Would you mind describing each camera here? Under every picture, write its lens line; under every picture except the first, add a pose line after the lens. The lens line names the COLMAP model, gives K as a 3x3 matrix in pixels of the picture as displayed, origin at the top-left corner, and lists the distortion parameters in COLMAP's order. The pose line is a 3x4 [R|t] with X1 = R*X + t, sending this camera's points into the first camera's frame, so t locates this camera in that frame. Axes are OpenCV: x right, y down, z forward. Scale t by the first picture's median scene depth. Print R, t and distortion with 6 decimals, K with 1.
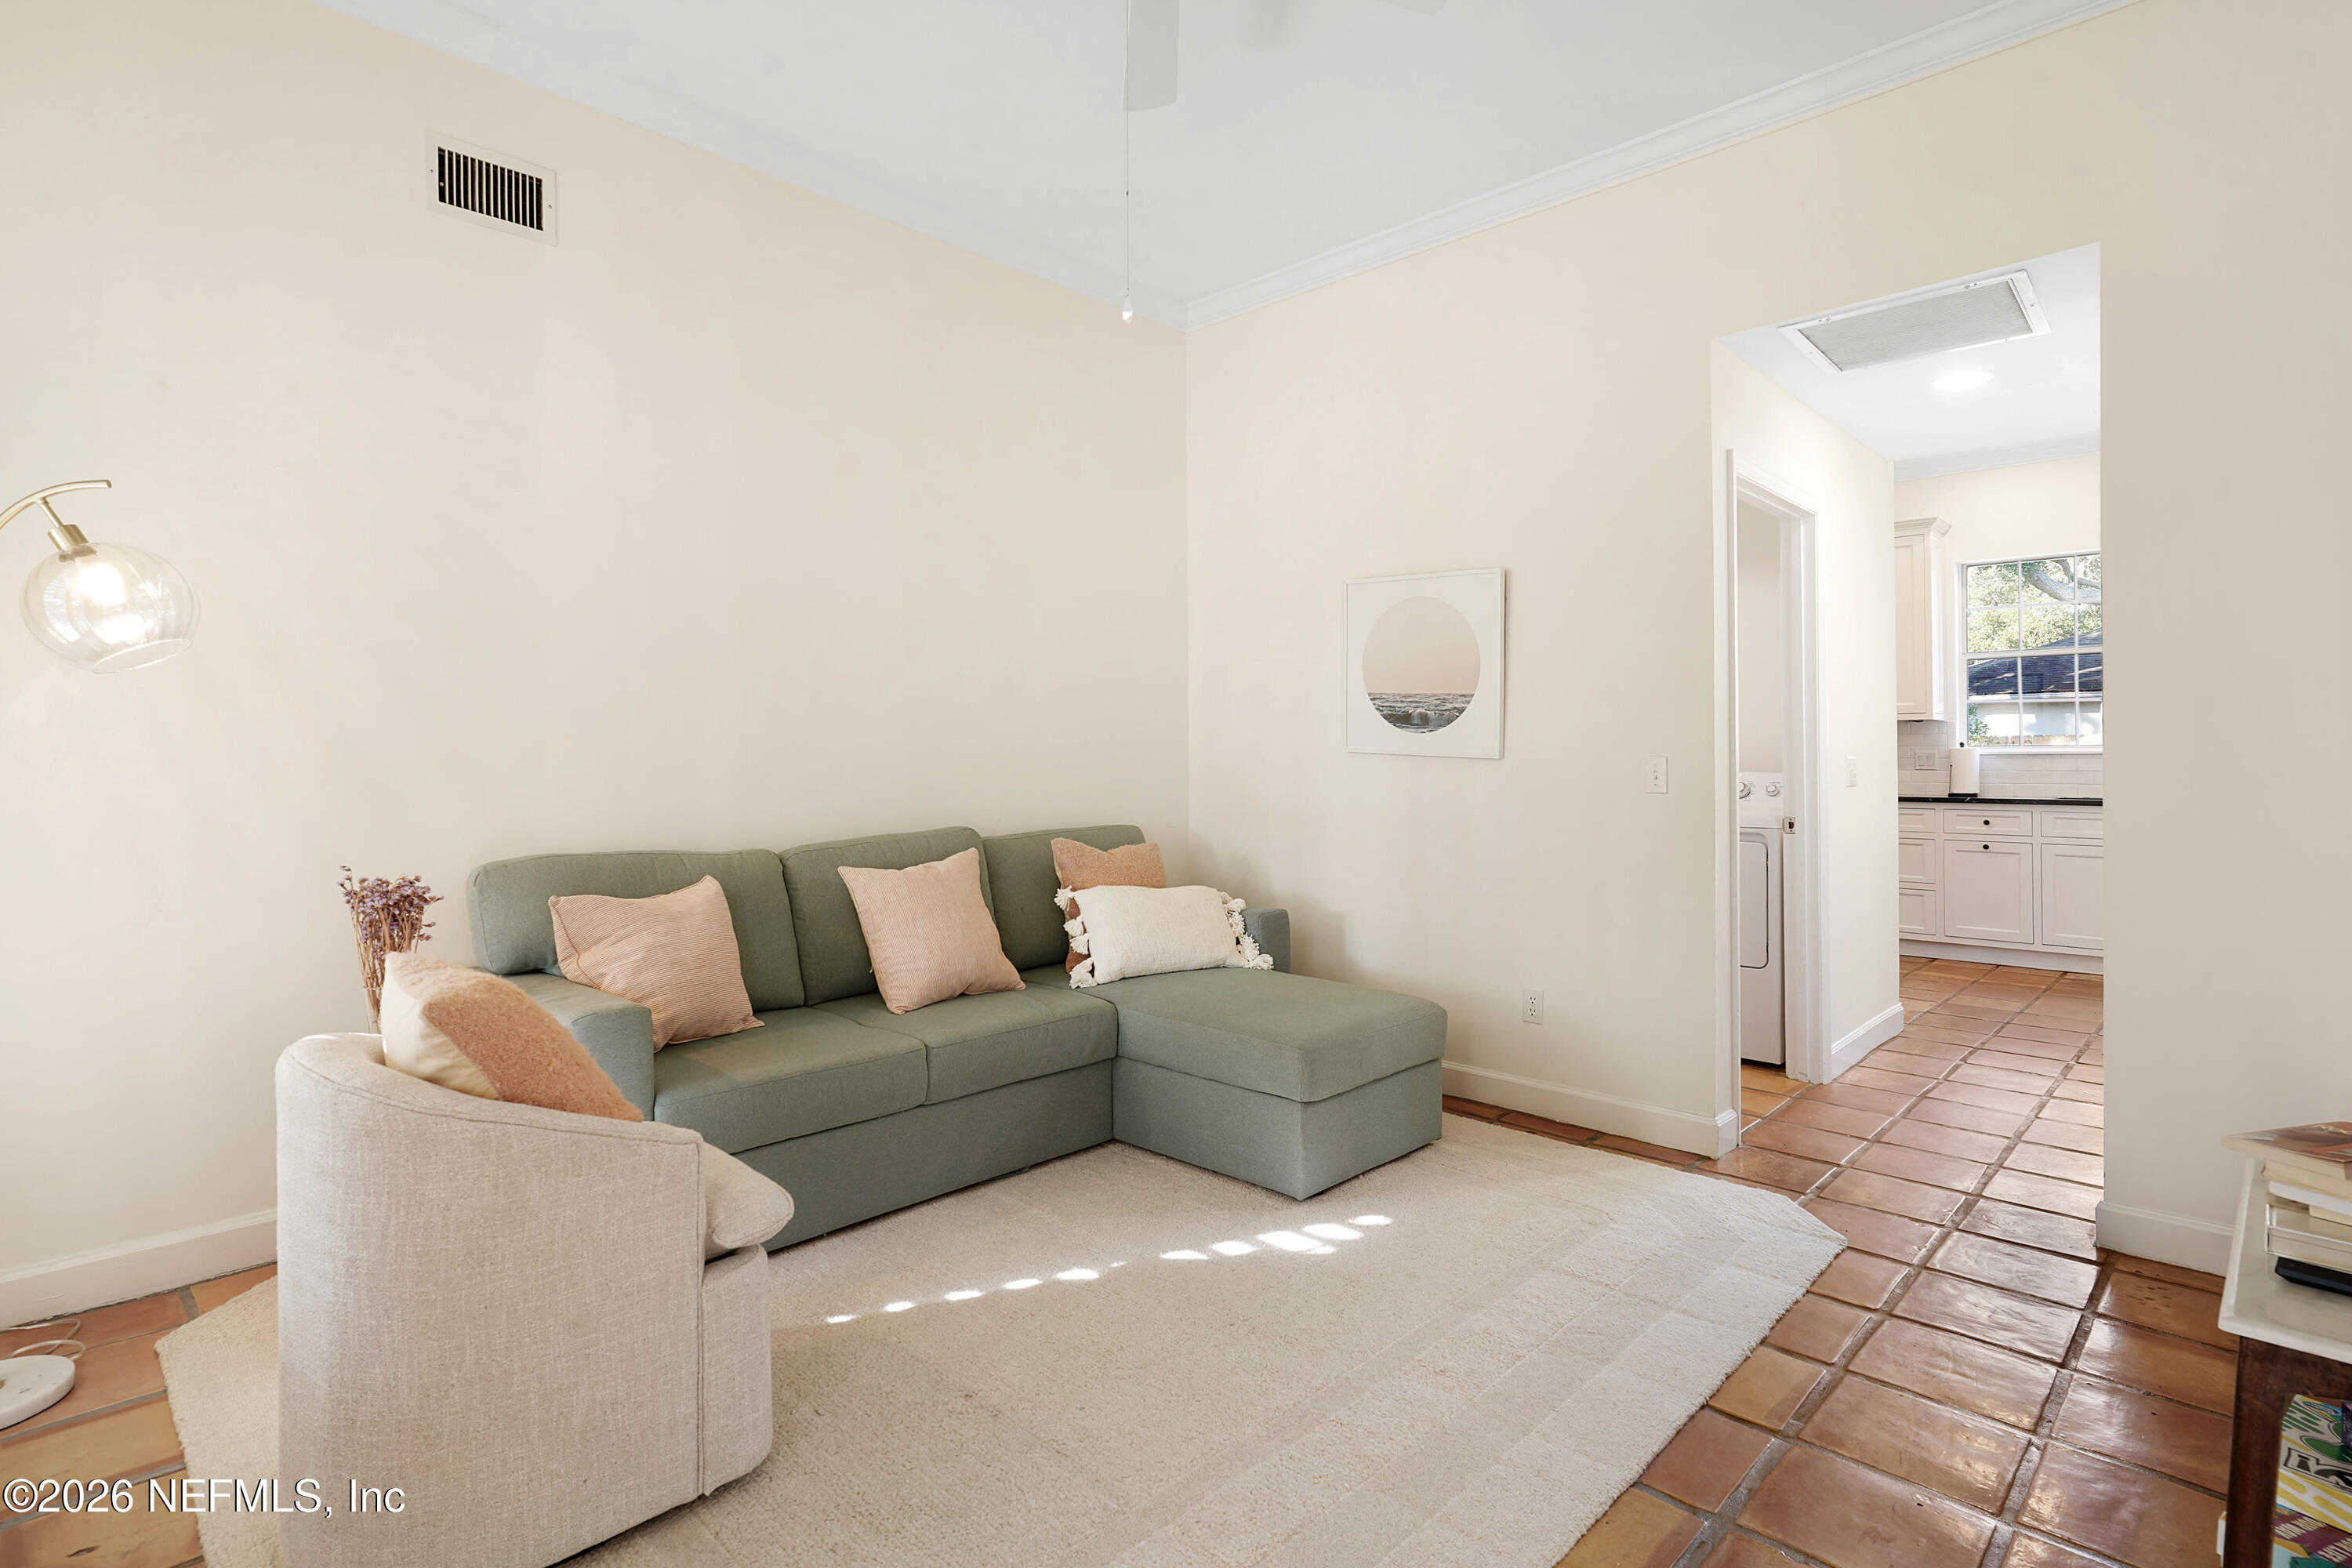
lens RADIAL K [[1145.4, 0, 1170.8], [0, 1145.4, 762.4], [0, 0, 1]] dist [-0.012466, 0.005424]
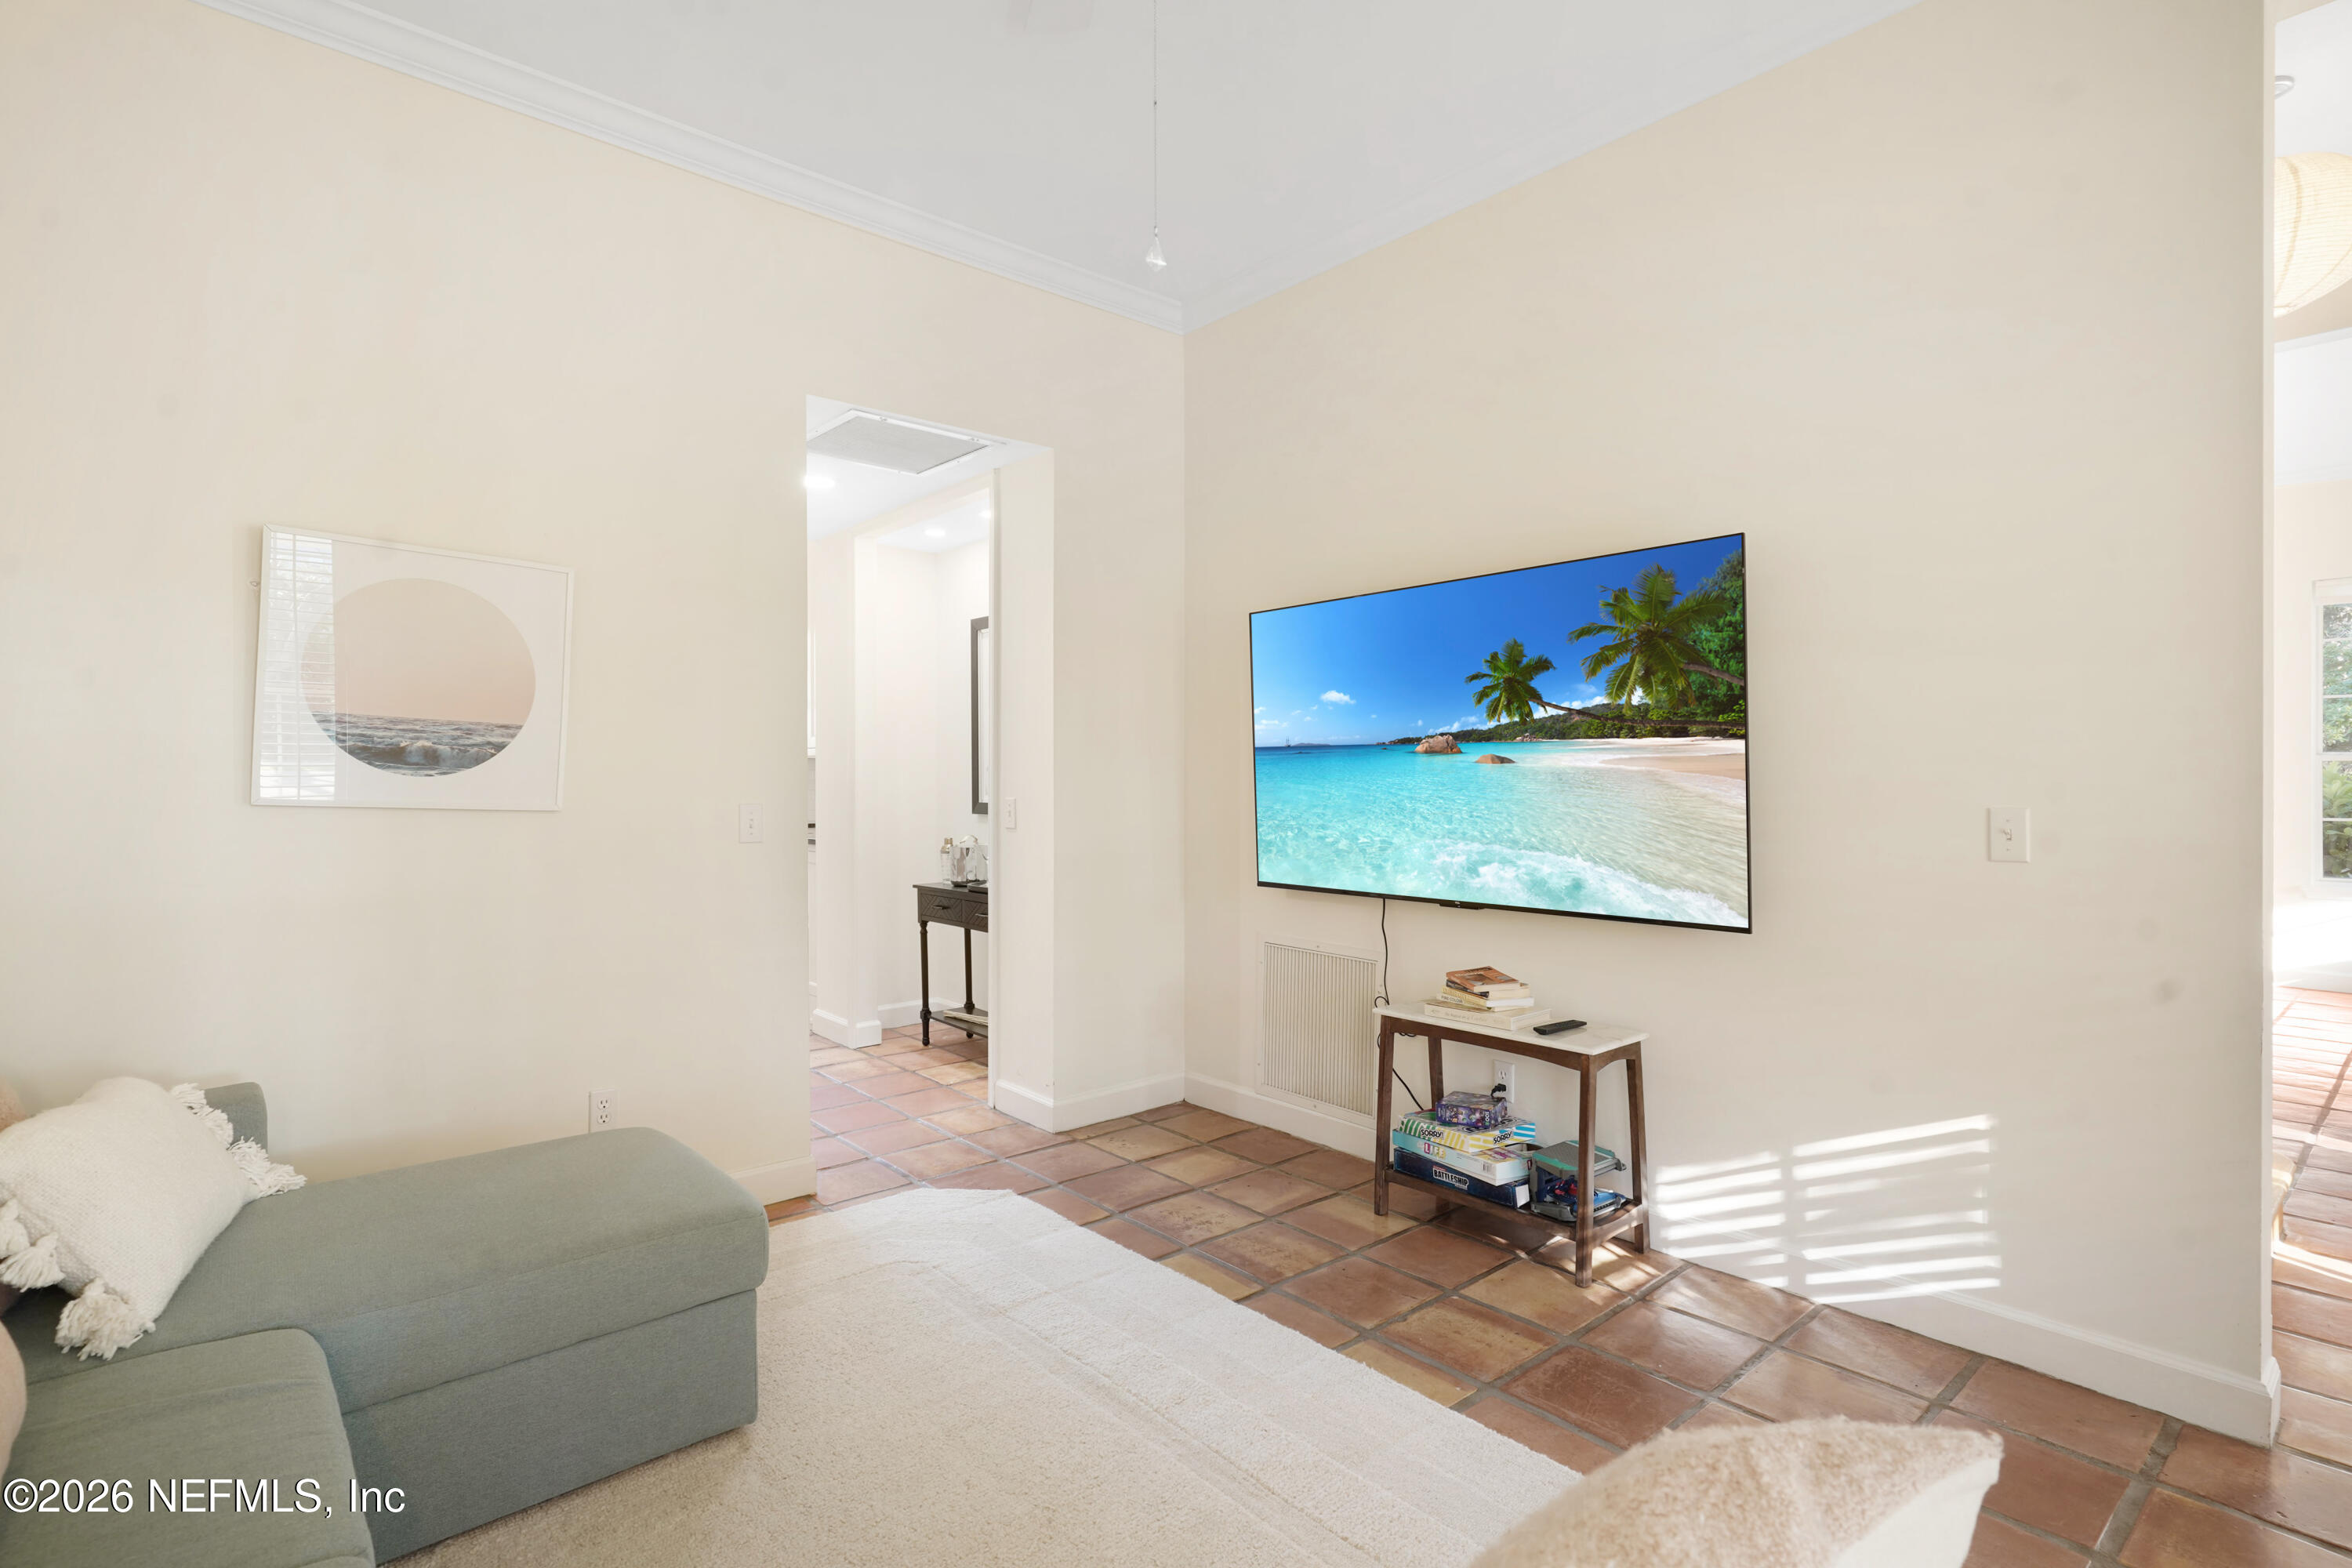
lens RADIAL K [[1145.4, 0, 1170.6], [0, 1145.4, 786.6], [0, 0, 1]] dist [-0.012466, 0.005424]
pose [[0.086345, -0.006146, 0.996246, -0.440532], [0.009664, 0.999939, 0.005331, -0.019107], [-0.996218, 0.009168, 0.086400, 0.499620]]
